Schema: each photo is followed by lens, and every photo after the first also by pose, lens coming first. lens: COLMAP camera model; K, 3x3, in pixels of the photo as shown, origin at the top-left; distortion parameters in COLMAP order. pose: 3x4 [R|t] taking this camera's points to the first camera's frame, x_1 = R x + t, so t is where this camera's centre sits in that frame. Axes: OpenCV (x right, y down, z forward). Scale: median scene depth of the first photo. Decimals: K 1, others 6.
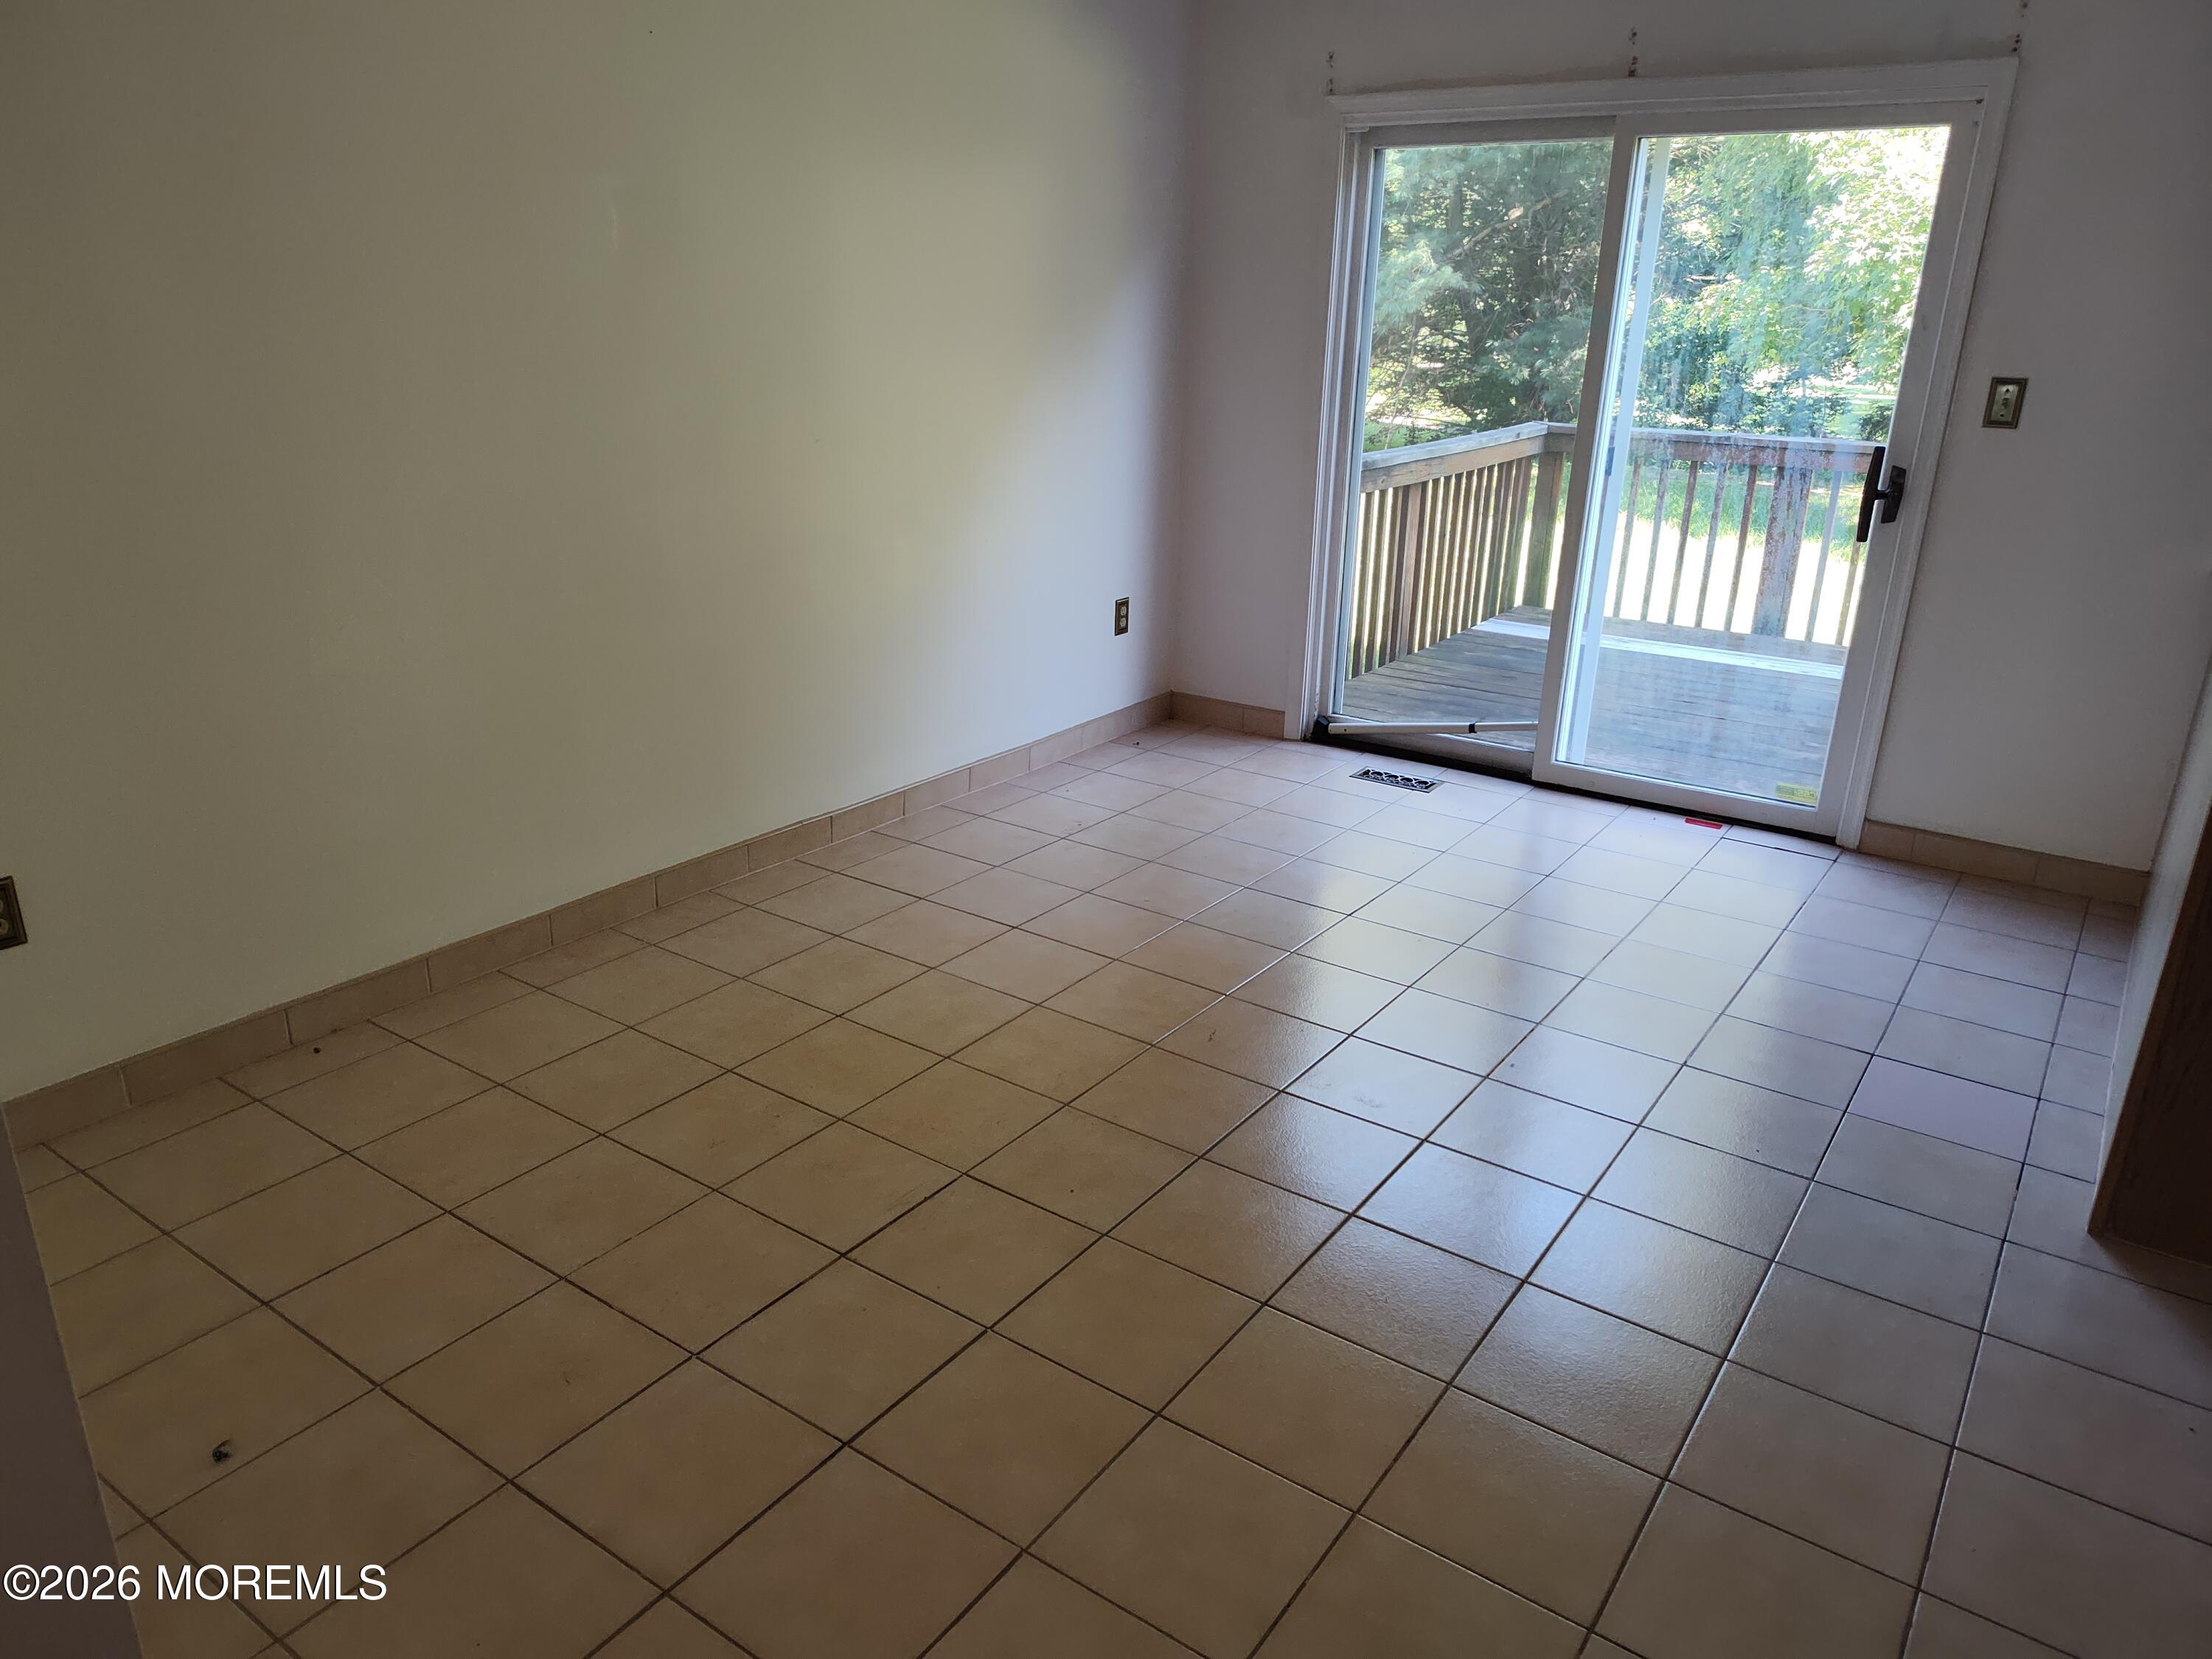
lens RADIAL K [[1498.4, 0, 1095.6], [0, 1498.4, 832.2], [0, 0, 1]] dist [0.031534, -0.019806]
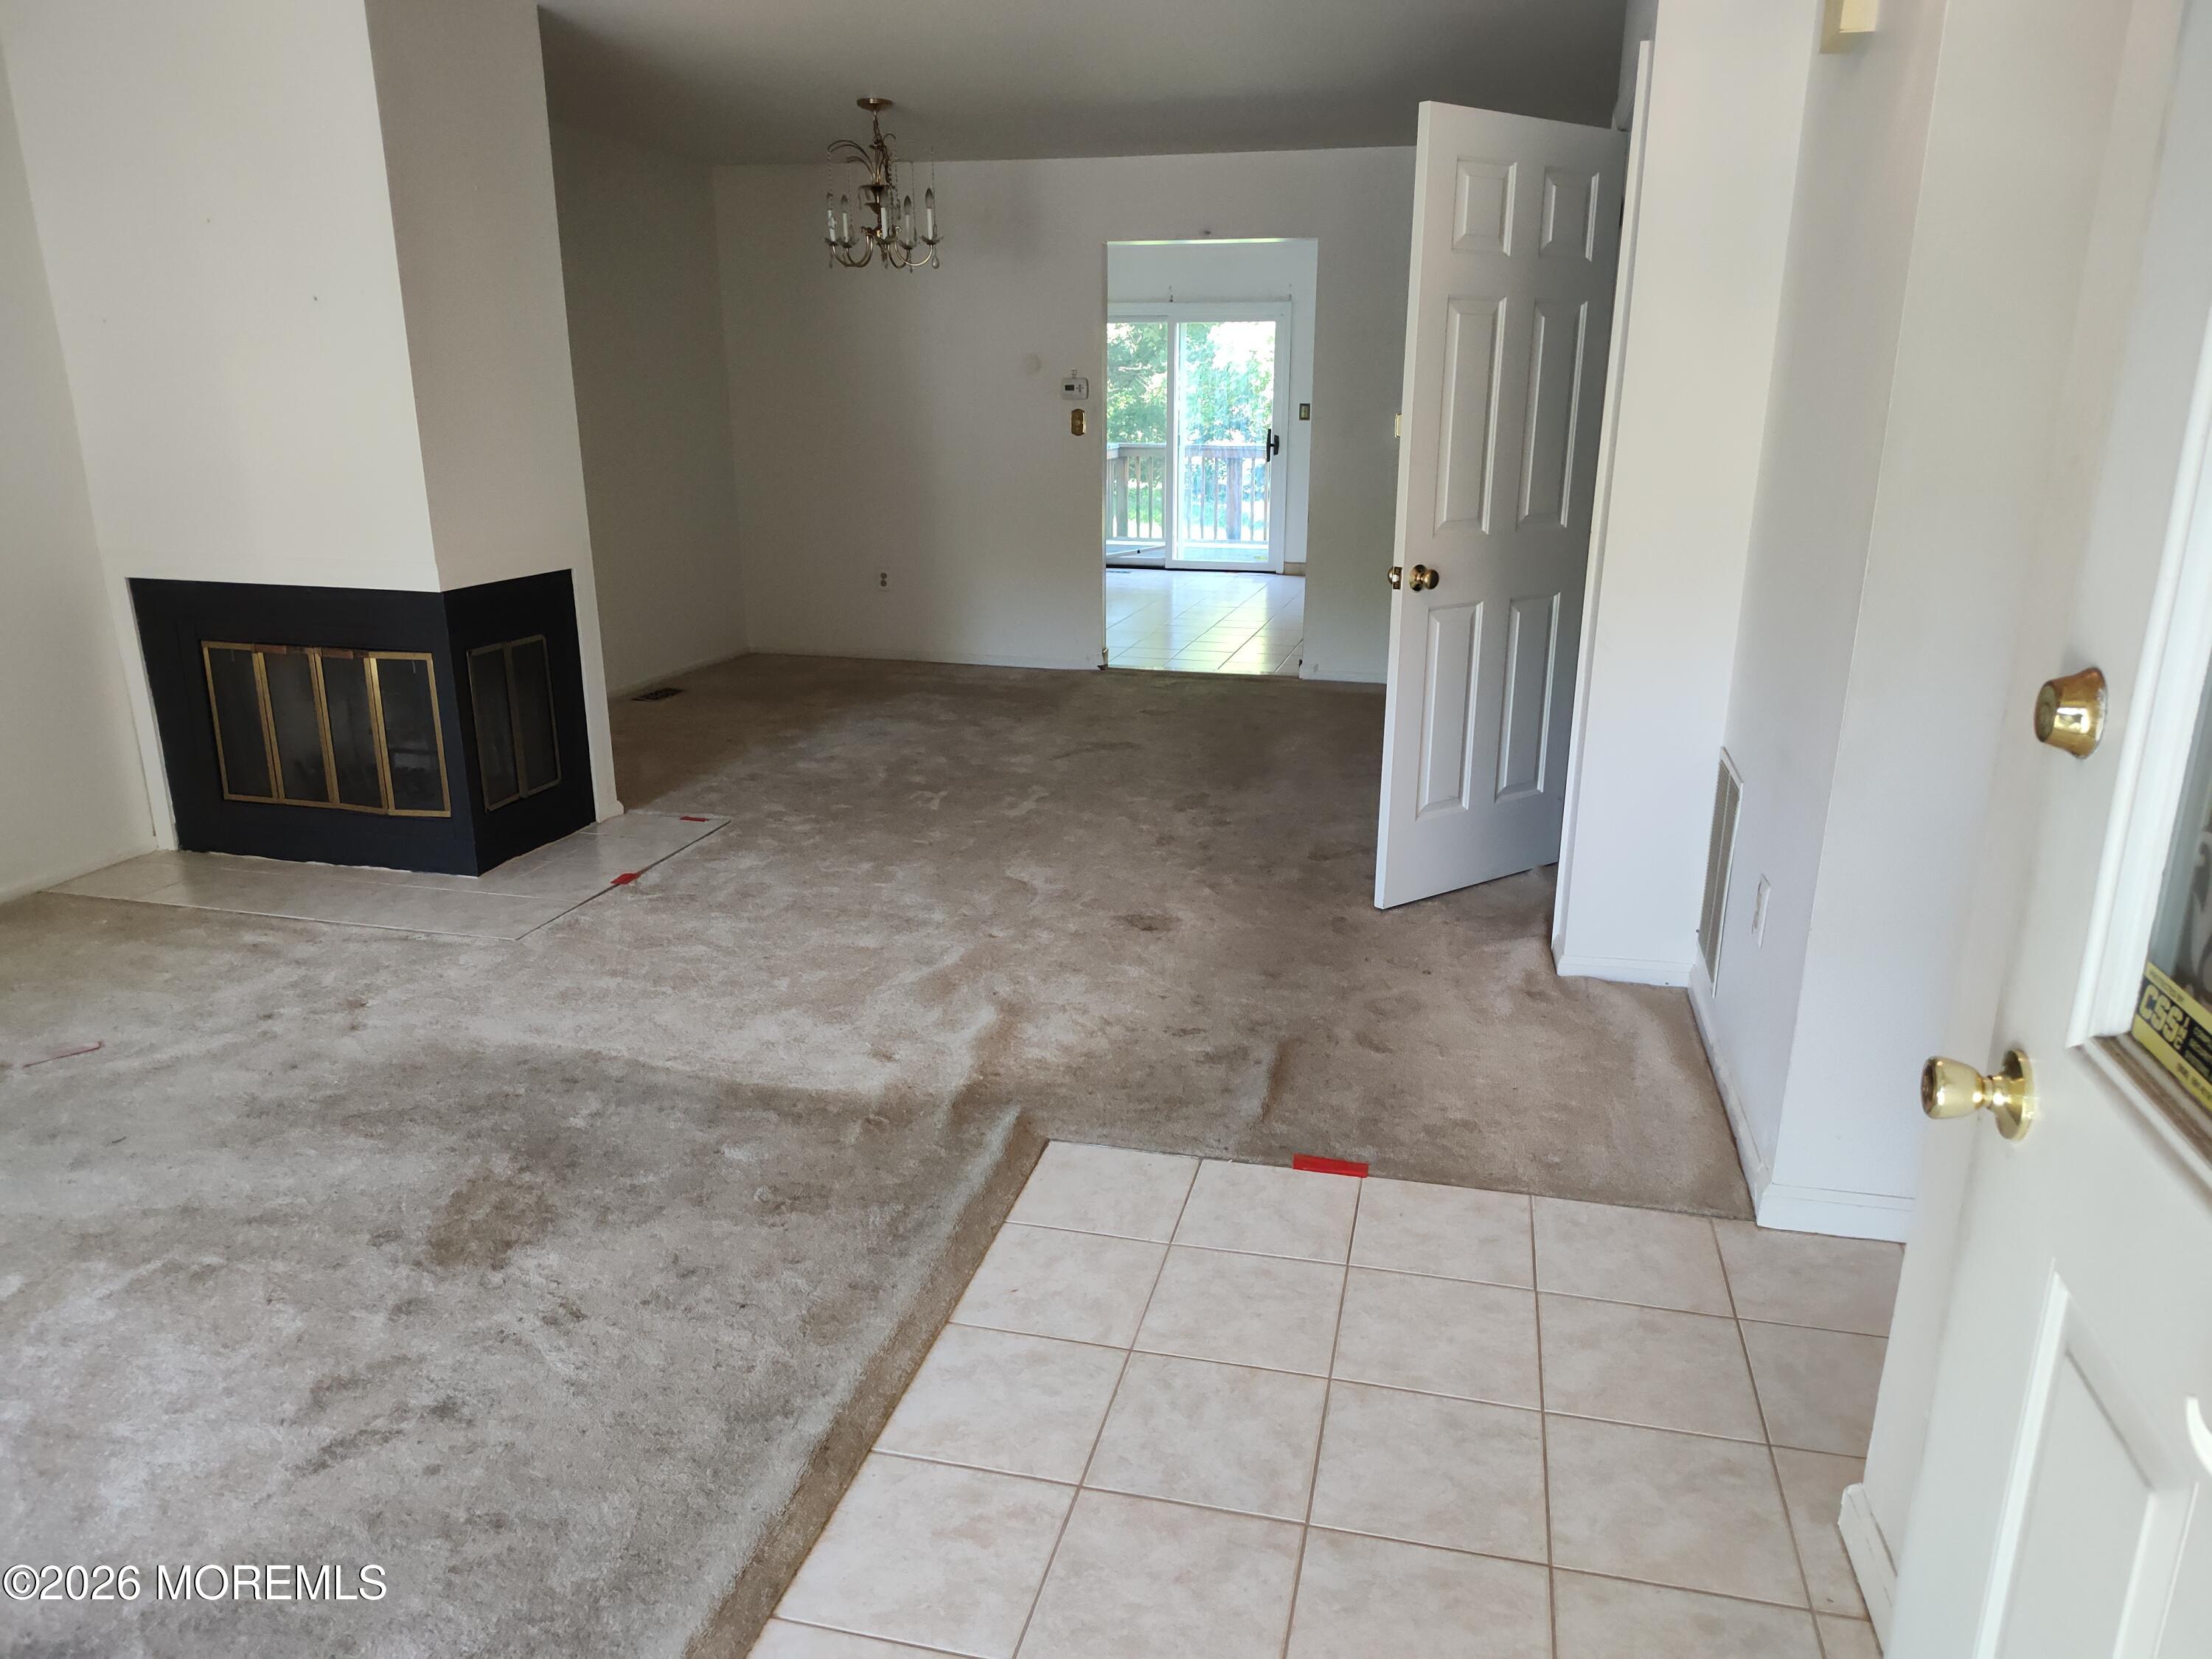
lens RADIAL K [[1498.4, 0, 1112.2], [0, 1498.4, 824.7], [0, 0, 1]] dist [0.031534, -0.019806]
pose [[0.932246, -0.116876, 0.342429, -0.790074], [0.136523, 0.990062, -0.033753, 0.522166], [-0.335081, 0.078216, 0.938937, -1.457040]]
